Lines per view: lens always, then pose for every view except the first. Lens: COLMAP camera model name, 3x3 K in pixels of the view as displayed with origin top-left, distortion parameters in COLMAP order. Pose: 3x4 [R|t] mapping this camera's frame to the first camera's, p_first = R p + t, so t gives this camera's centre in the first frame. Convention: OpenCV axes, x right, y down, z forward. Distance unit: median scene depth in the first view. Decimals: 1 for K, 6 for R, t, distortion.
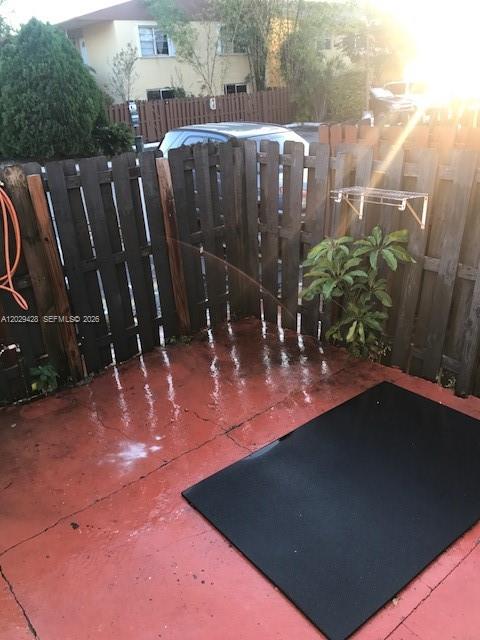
lens RADIAL K [[528.1, 0, 240.0], [0, 528.1, 320.0], [0, 0, 1]] dist [0.040503, -0.116438]
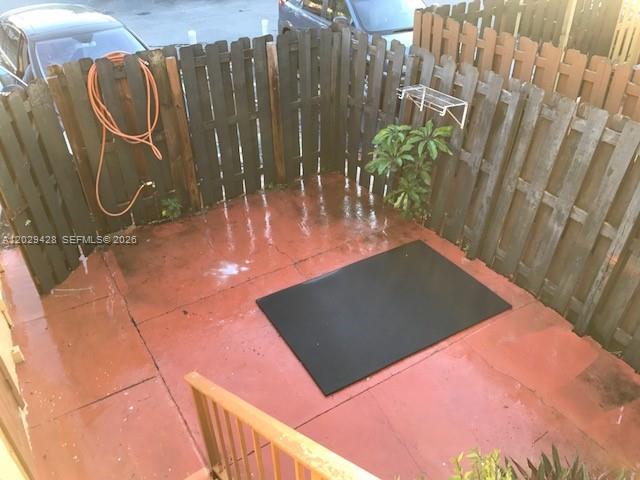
lens RADIAL K [[528.1, 0, 320.0], [0, 528.1, 240.0], [0, 0, 1]] dist [0.040503, -0.116438]
pose [[0.990626, 0.115582, -0.072810, 0.123359], [-0.099952, 0.976605, 0.190398, -0.113102], [0.093113, -0.181336, 0.979003, -0.327520]]
